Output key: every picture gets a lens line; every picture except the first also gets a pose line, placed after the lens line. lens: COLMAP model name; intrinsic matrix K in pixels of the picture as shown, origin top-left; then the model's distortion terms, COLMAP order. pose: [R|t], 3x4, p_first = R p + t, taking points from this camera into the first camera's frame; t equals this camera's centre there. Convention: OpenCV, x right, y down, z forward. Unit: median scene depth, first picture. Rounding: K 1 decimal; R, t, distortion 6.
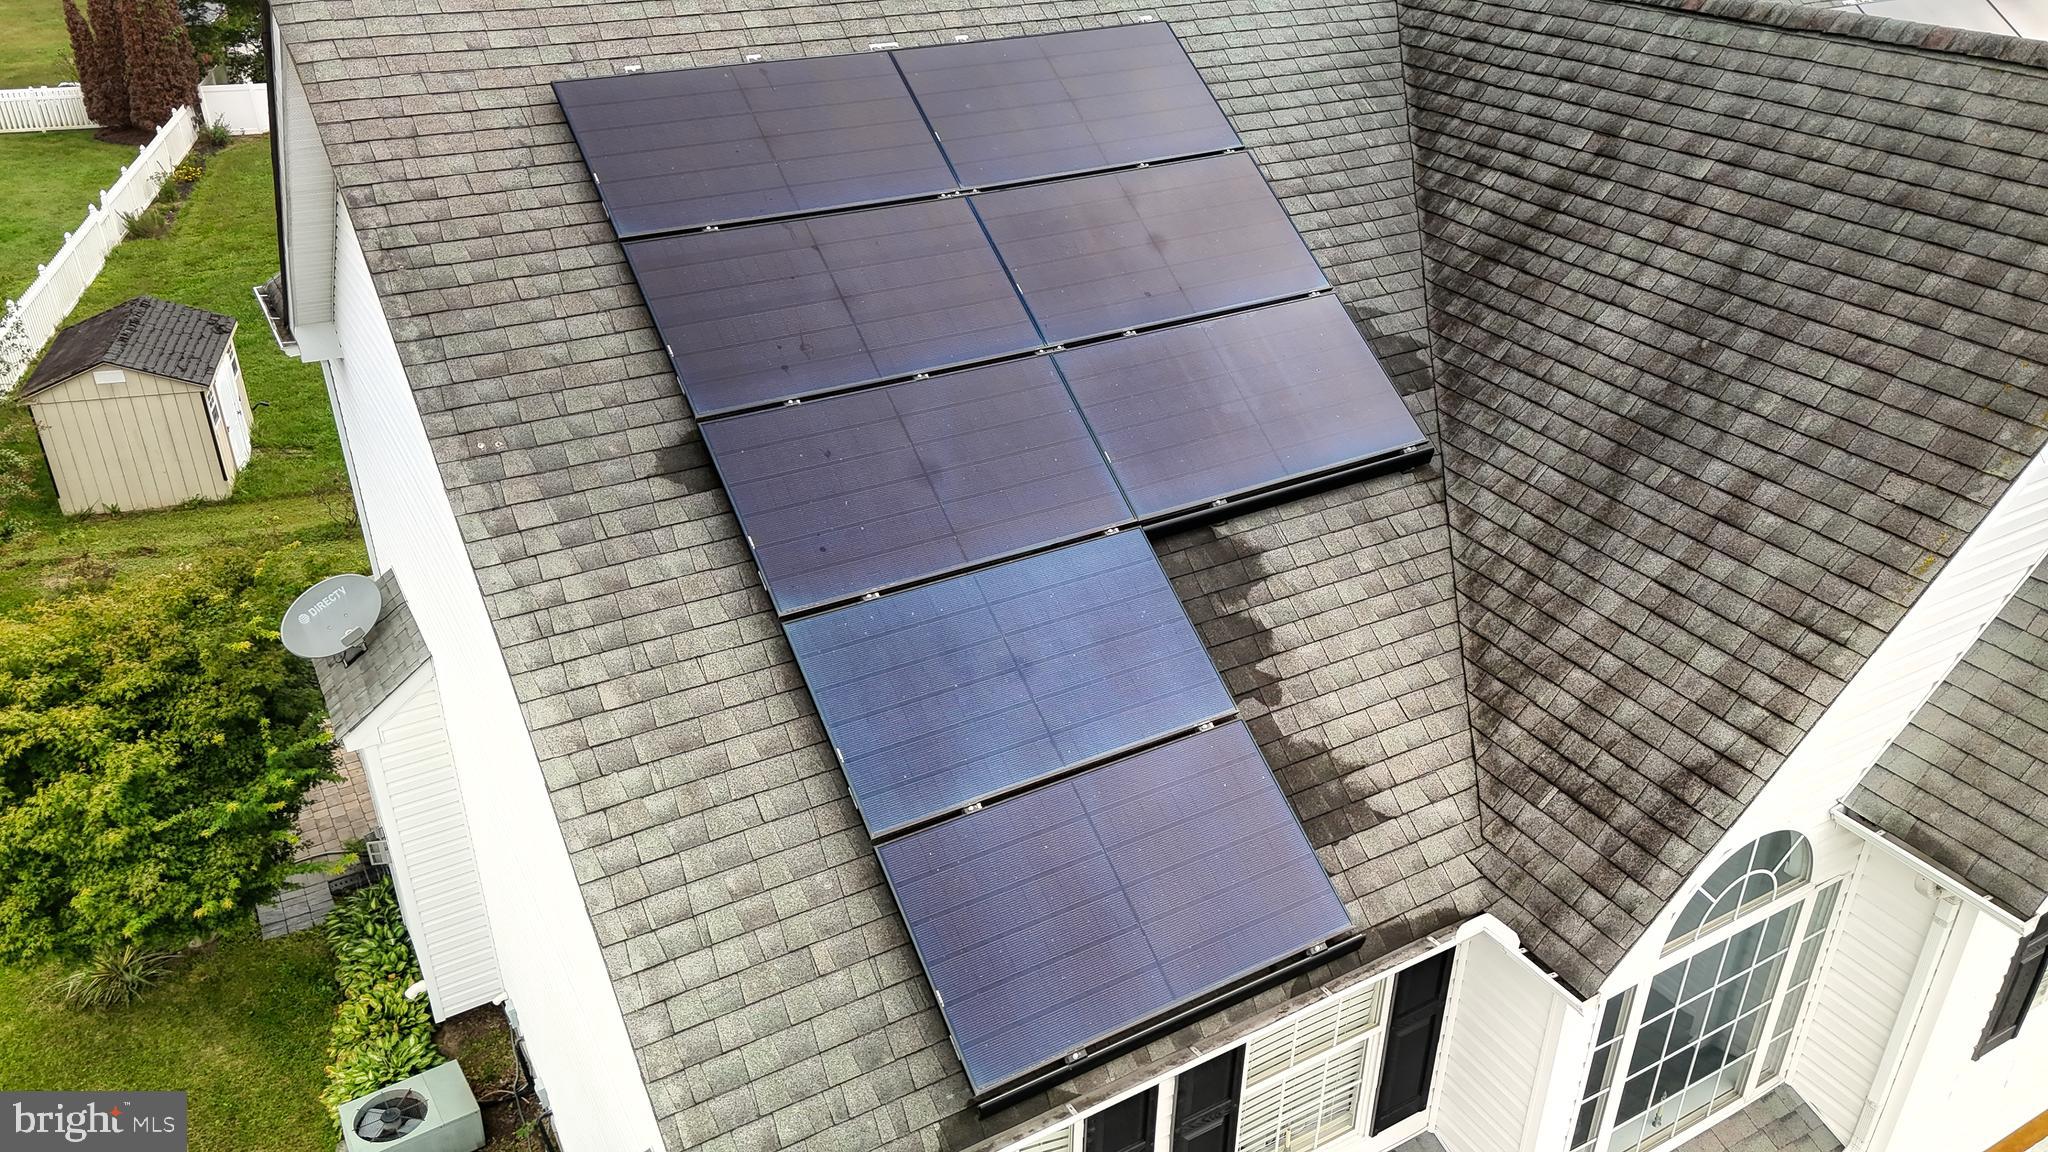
lens RADIAL K [[1507.3, 0, 978.3], [0, 1507.3, 560.6], [0, 0, 1]] dist [0.079009, -0.084620]
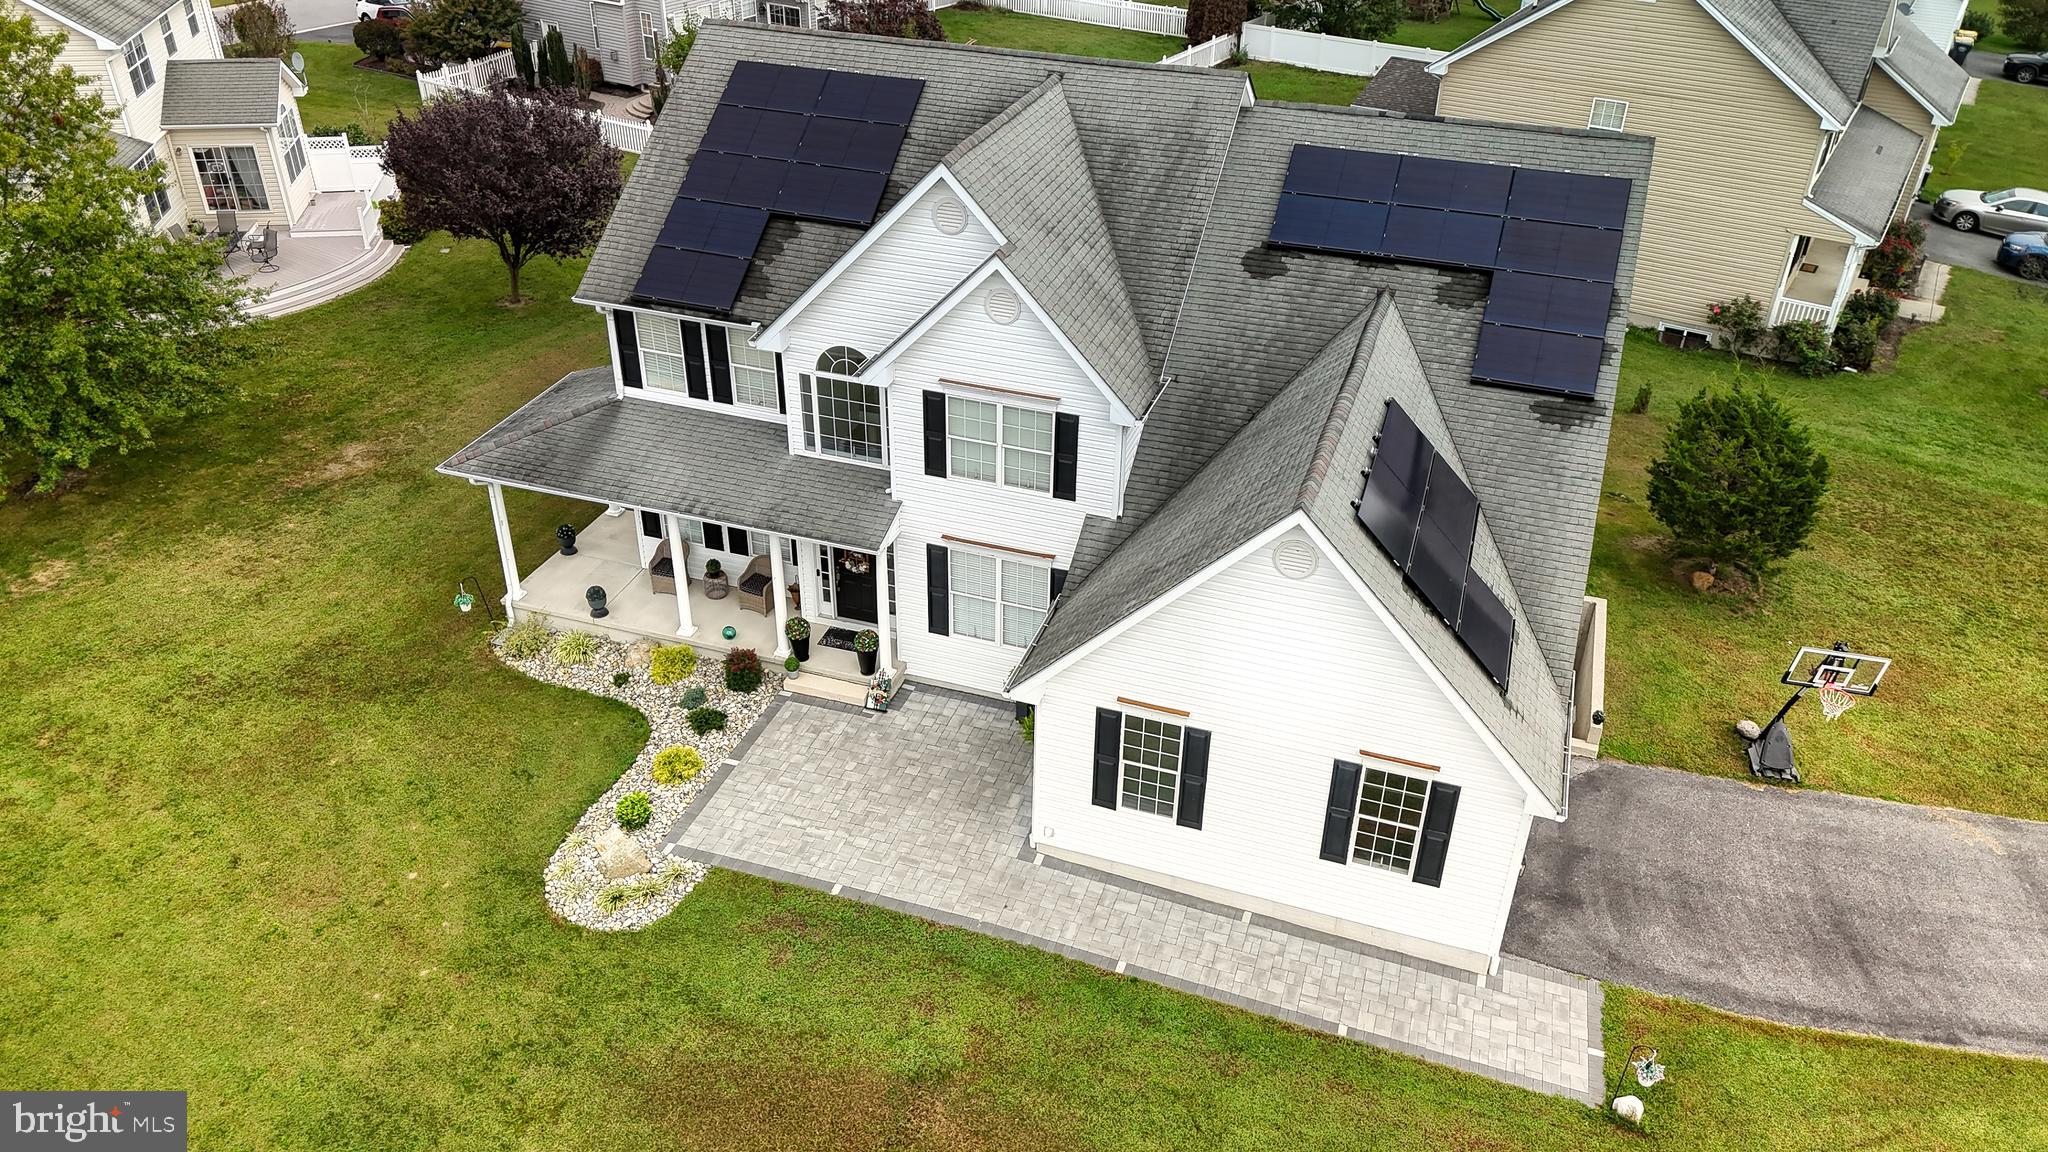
lens RADIAL K [[1507.3, 0, 1026.4], [0, 1507.3, 579.7], [0, 0, 1]] dist [0.079009, -0.084620]
pose [[0.683993, 0.404073, -0.607354, 2.966964], [-0.372976, 0.909236, 0.184875, -0.115379], [0.626931, 0.100075, 0.772621, -1.259238]]
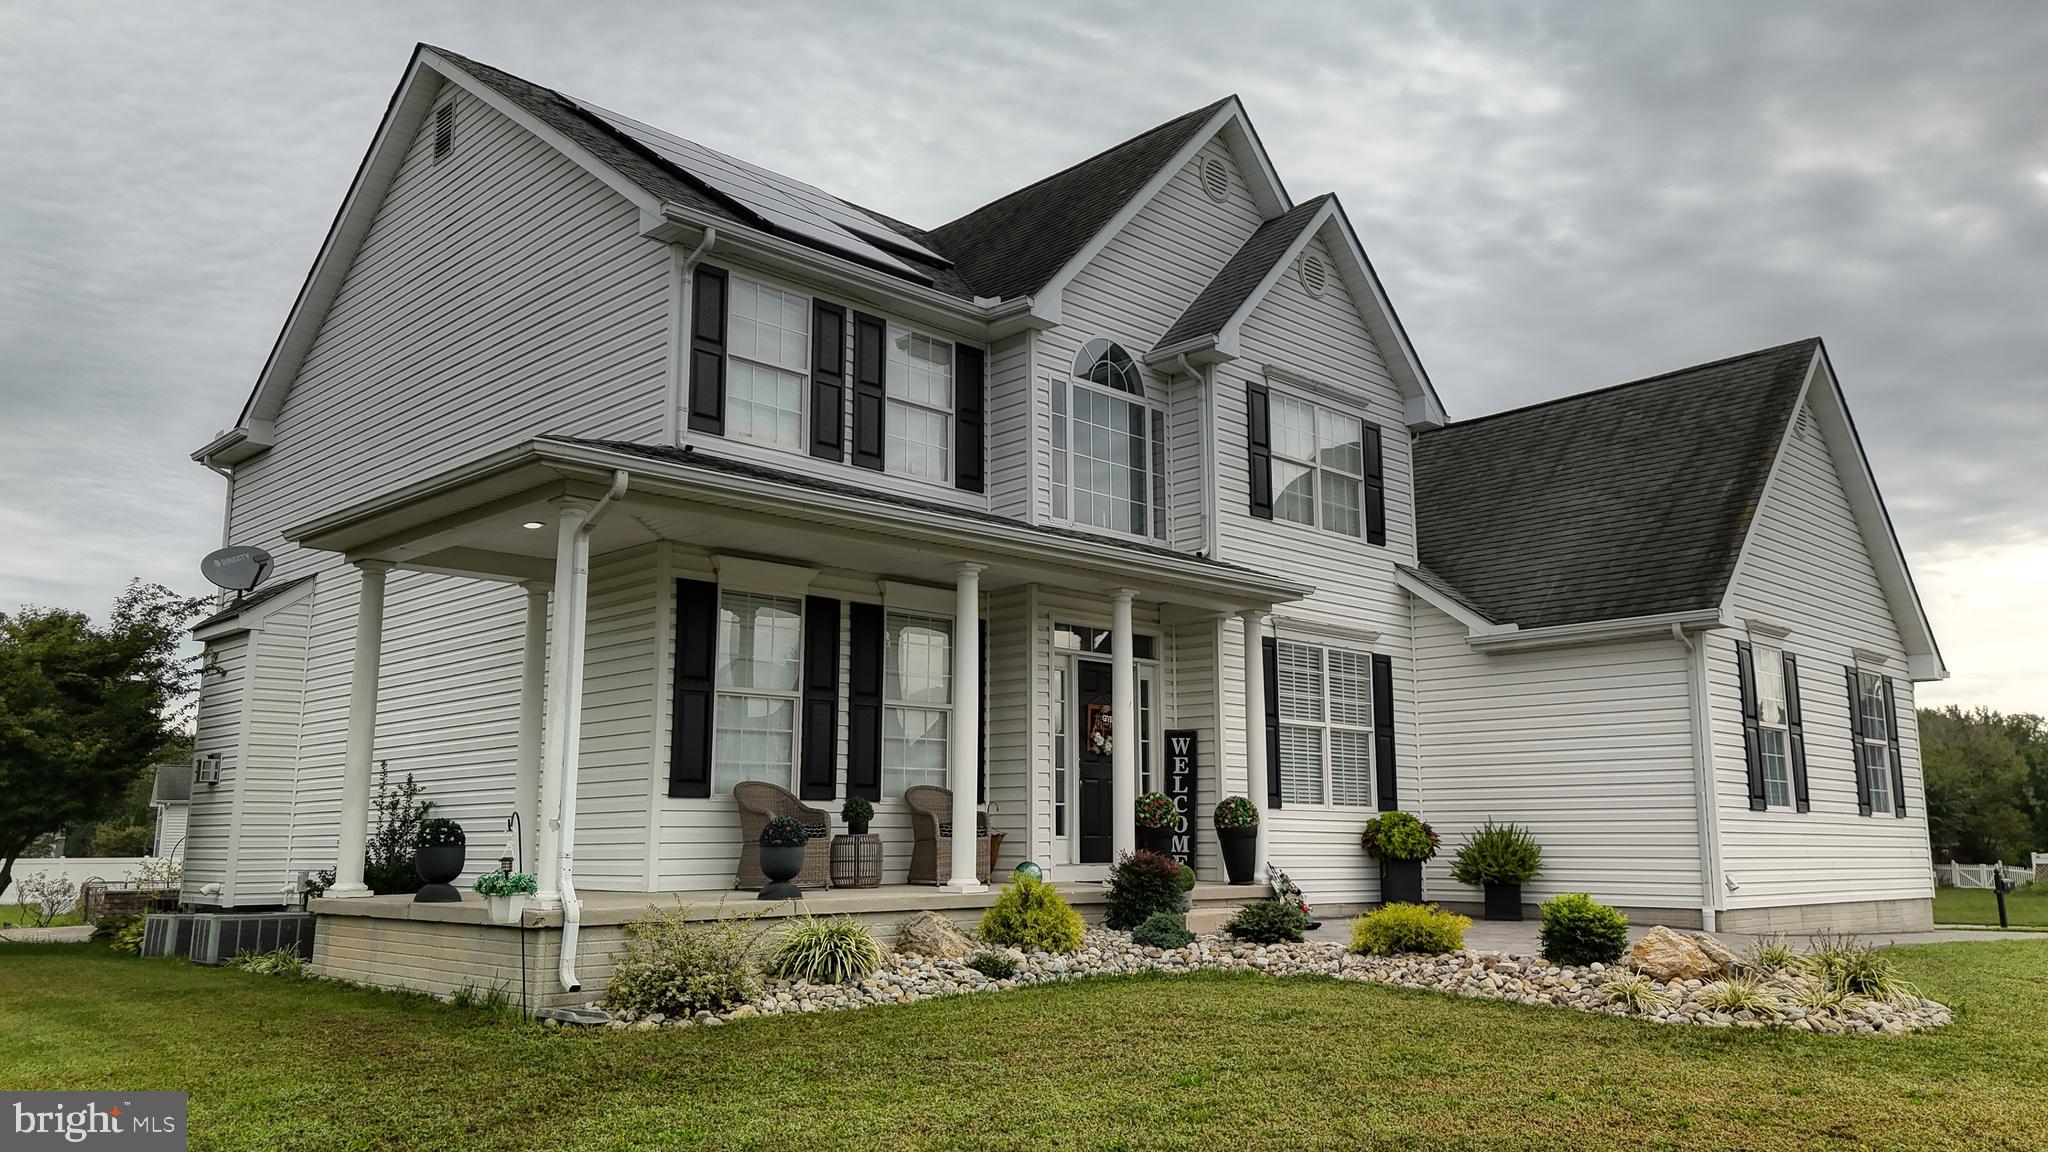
lens RADIAL K [[1507.3, 0, 1021.2], [0, 1507.3, 567.7], [0, 0, 1]] dist [0.079009, -0.084620]
pose [[0.960817, 0.057631, 0.271125, -0.178946], [0.127722, 0.776064, -0.617585, 1.729715], [-0.246002, 0.628015, 0.738295, -0.366167]]
